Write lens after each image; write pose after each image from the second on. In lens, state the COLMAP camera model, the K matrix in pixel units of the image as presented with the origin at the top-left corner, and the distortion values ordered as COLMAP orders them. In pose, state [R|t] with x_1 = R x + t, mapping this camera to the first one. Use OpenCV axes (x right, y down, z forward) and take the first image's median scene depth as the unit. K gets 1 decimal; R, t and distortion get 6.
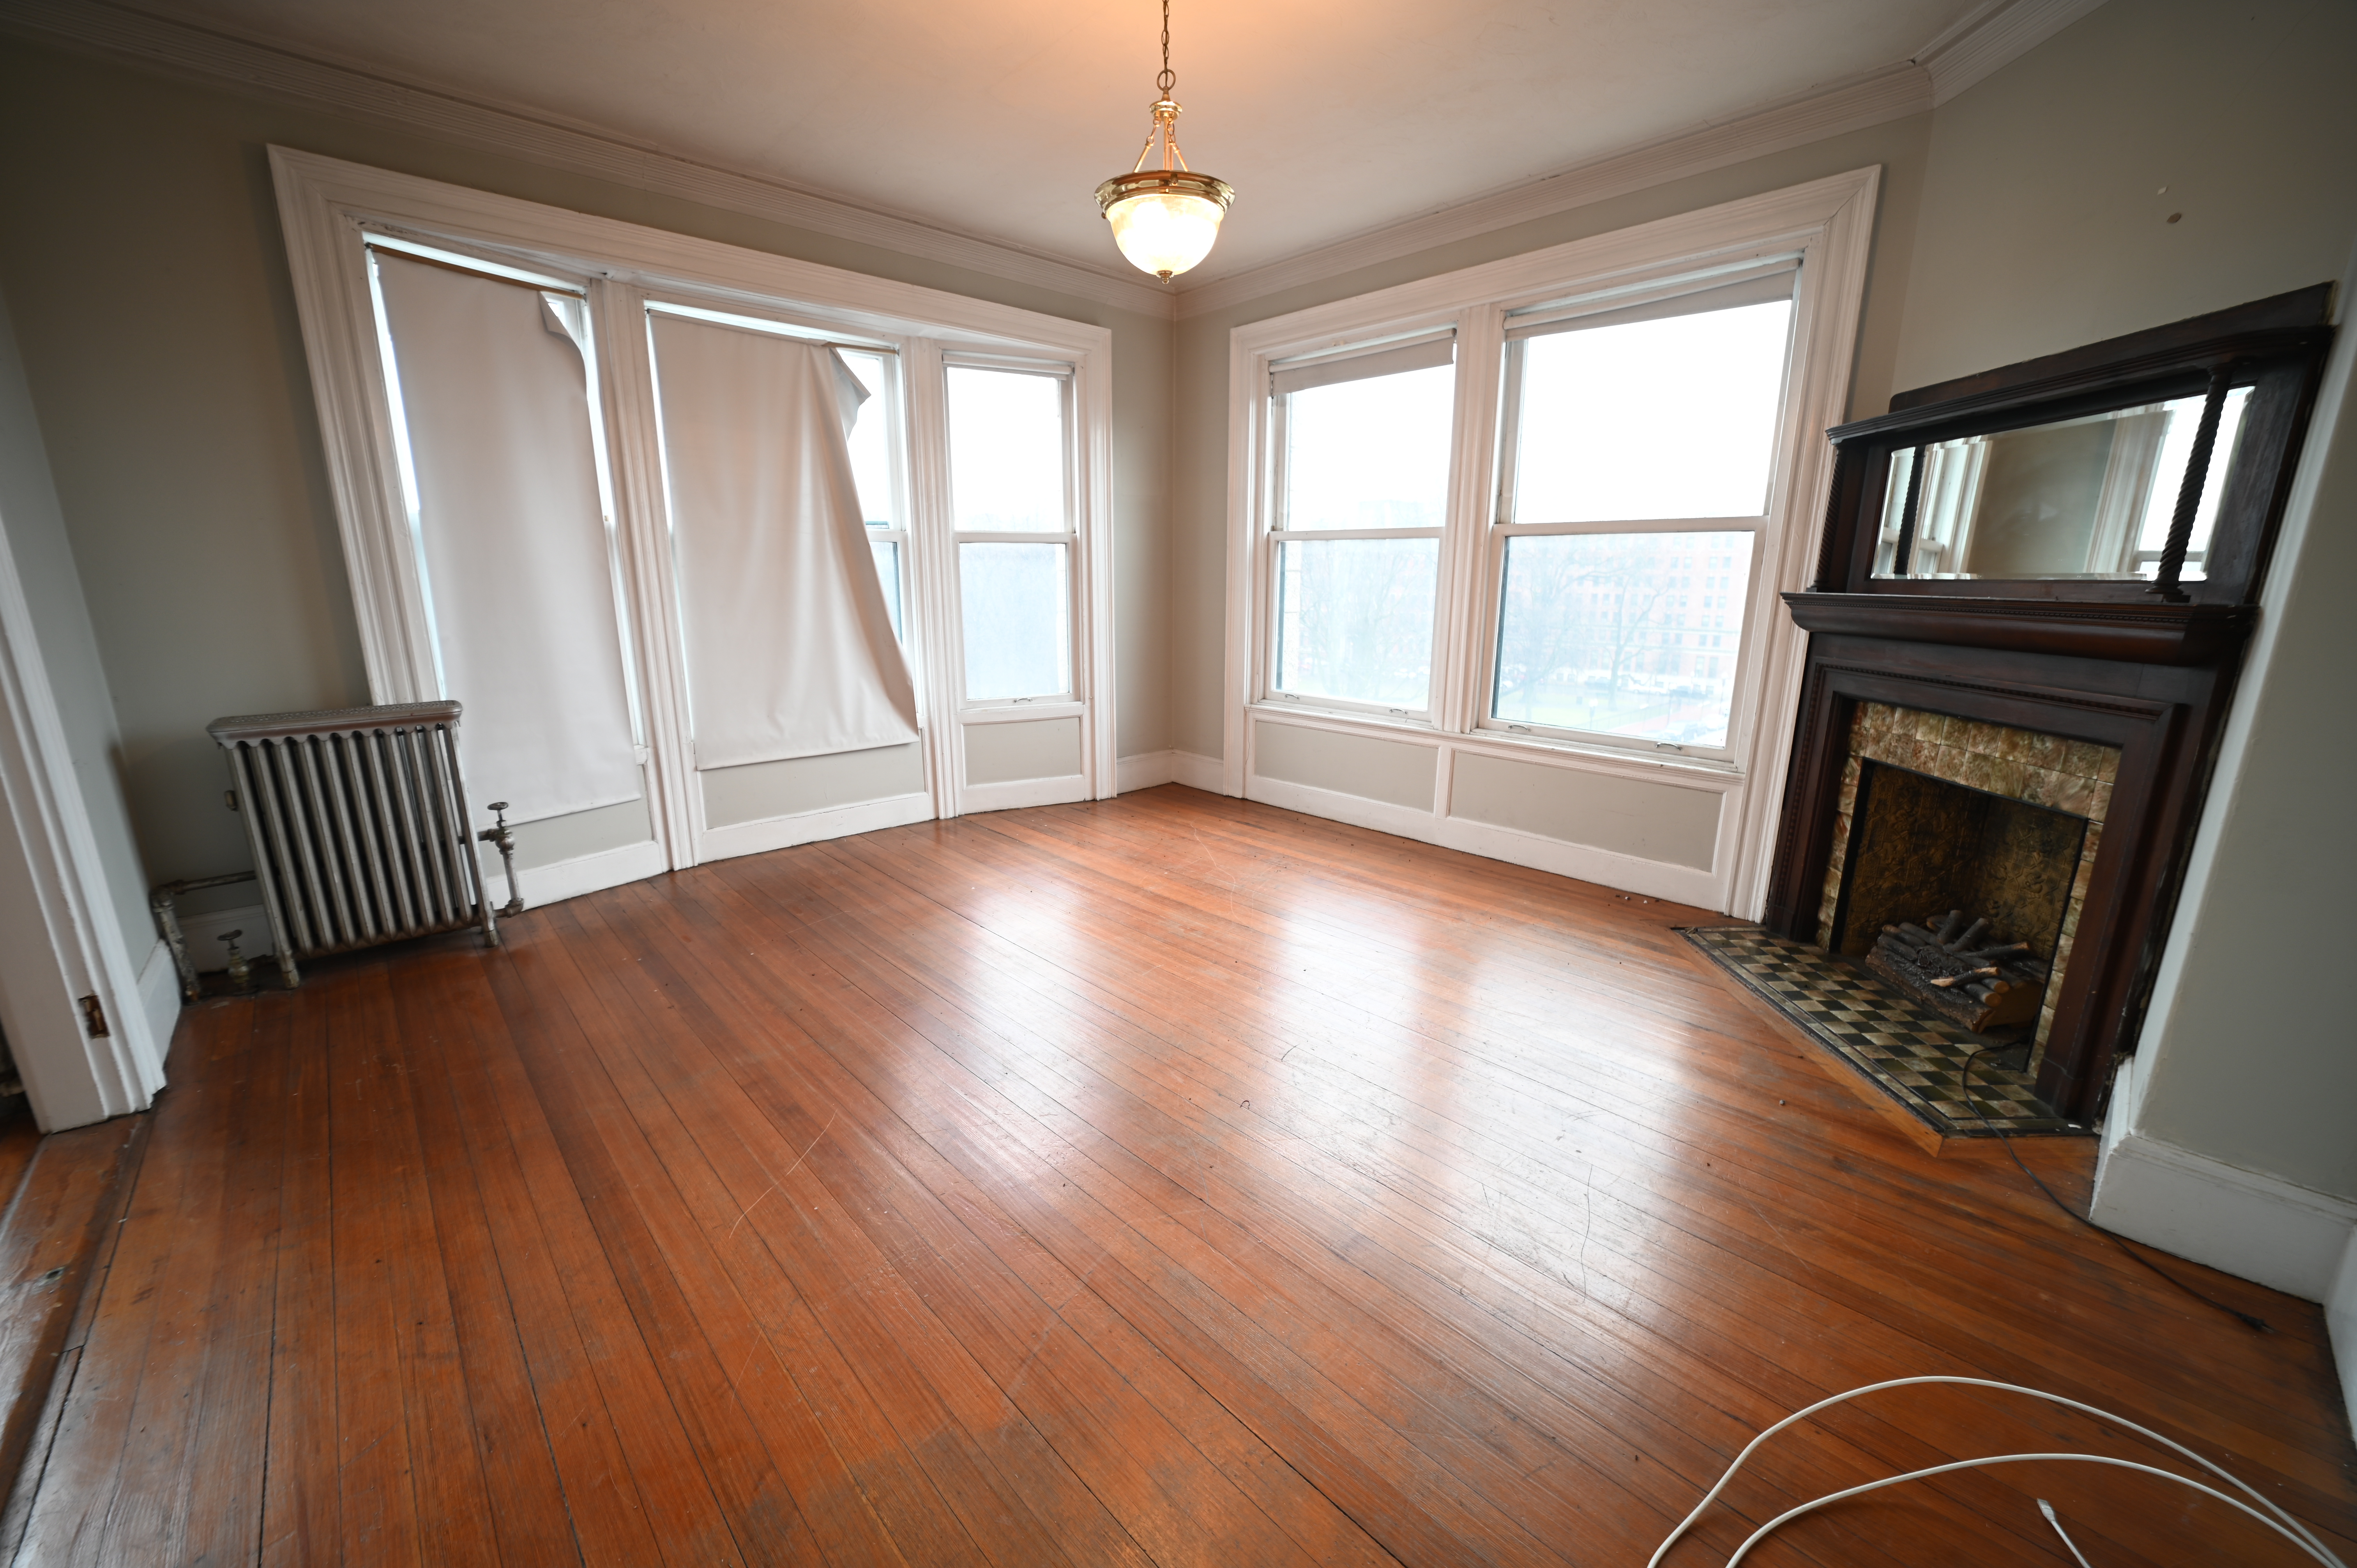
lens RADIAL K [[916.9, 0, 1177.5], [0, 916.9, 795.5], [0, 0, 1]] dist [-0.012616, 0.001009]
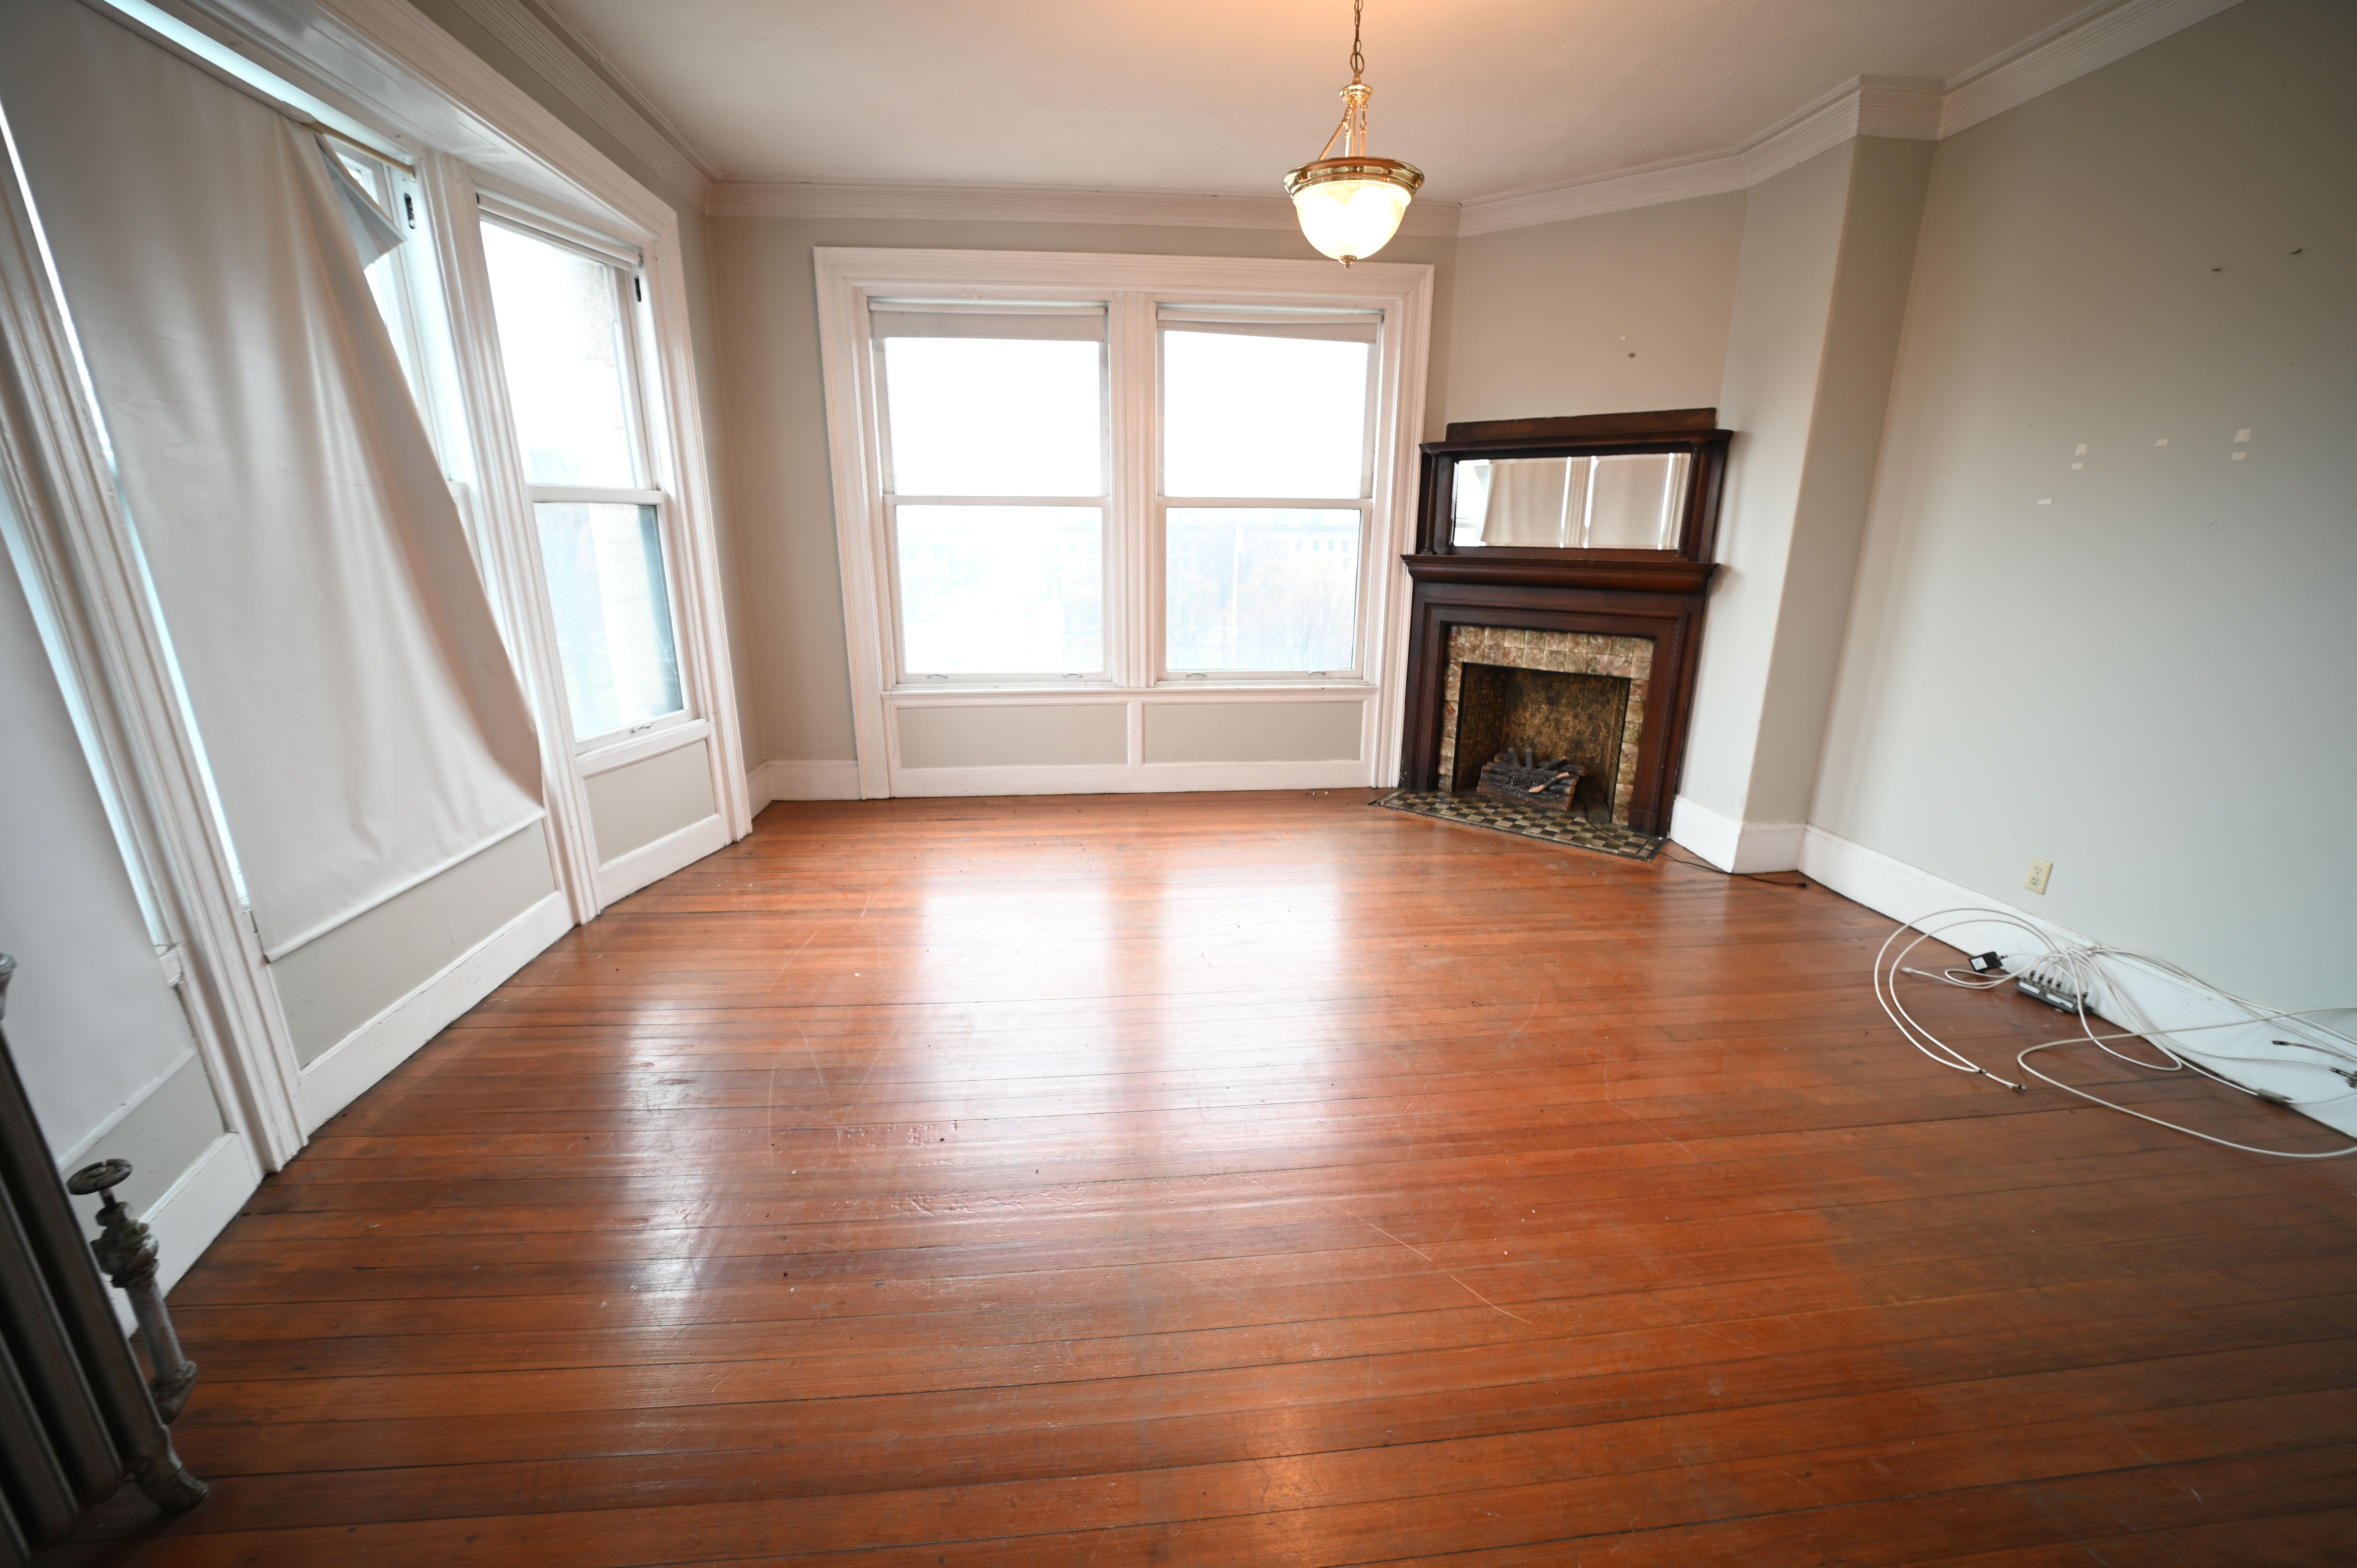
lens RADIAL K [[916.9, 0, 1175.8], [0, 916.9, 787.4], [0, 0, 1]] dist [-0.012616, 0.001009]
pose [[0.614343, -0.216590, 0.758731, -0.601762], [0.183836, 0.974415, 0.129308, -0.098254], [-0.767325, 0.060043, 0.638441, 0.311524]]
